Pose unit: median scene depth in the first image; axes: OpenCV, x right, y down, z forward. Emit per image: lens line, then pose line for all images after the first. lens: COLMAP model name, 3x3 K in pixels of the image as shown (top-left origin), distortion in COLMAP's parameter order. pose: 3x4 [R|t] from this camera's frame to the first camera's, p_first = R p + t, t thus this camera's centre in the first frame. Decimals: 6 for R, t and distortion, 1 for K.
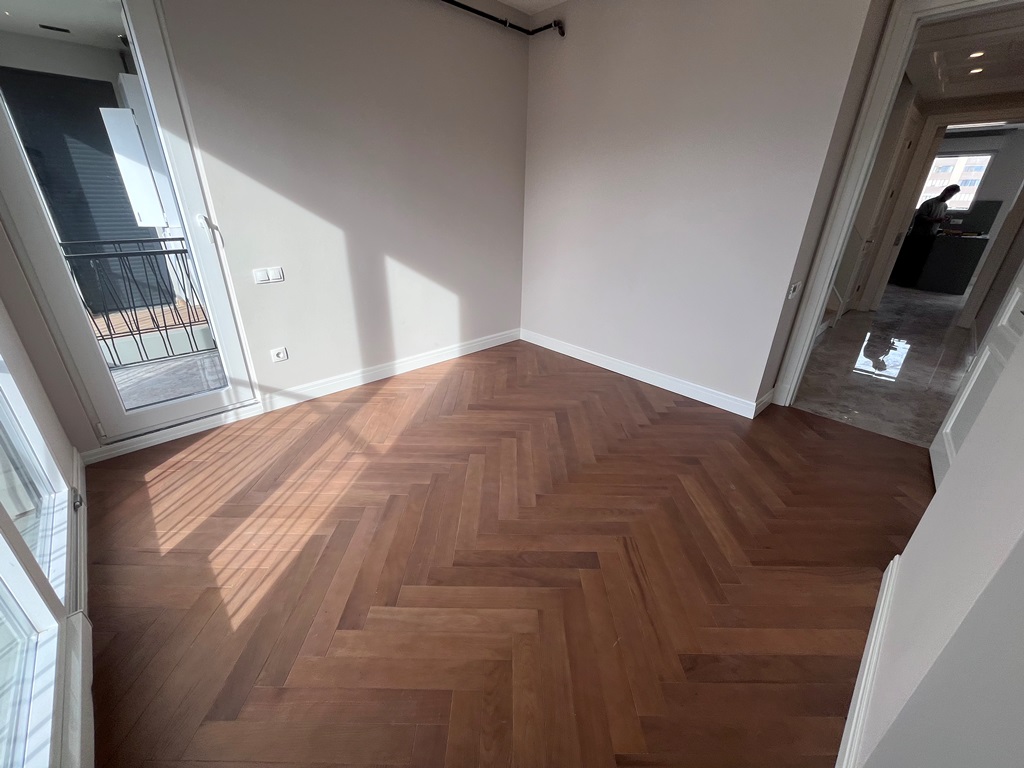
lens RADIAL K [[410.7, 0, 515.5], [0, 410.7, 379.5], [0, 0, 1]] dist [-0.004546, 0.001154]
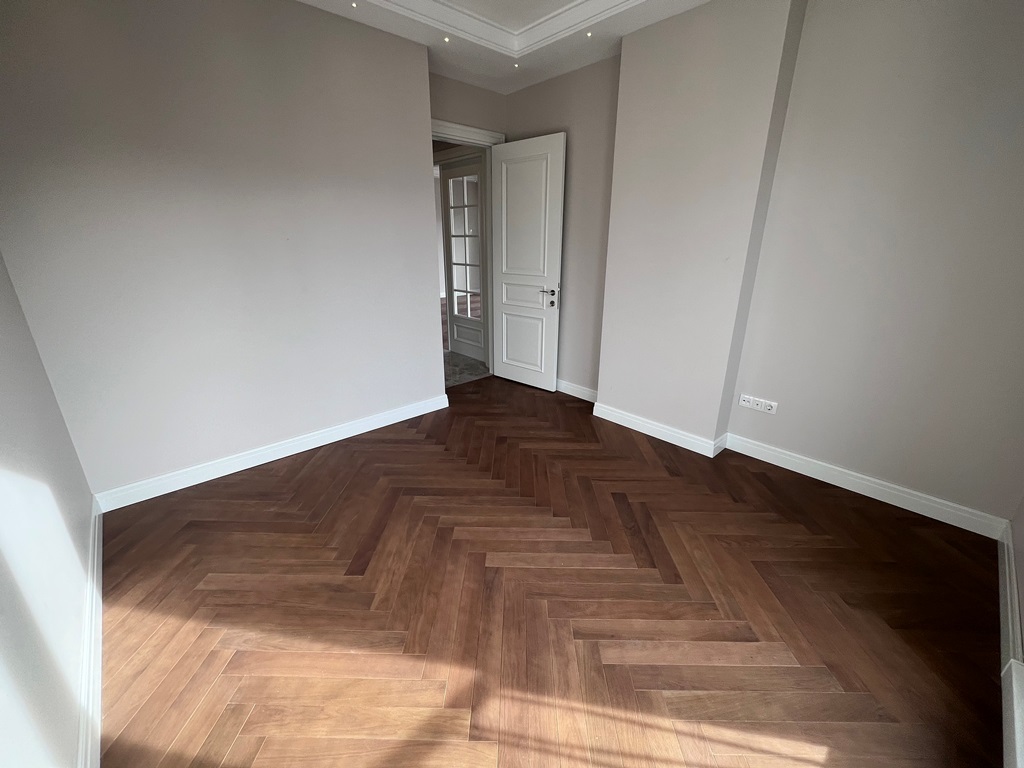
lens RADIAL K [[410.7, 0, 516.1], [0, 410.7, 385.4], [0, 0, 1]] dist [-0.004546, 0.001154]
pose [[0.019997, -0.354586, 0.934810, -0.969782], [0.406369, 0.857164, 0.316441, -0.455389], [-0.913490, 0.373550, 0.161233, 0.924137]]
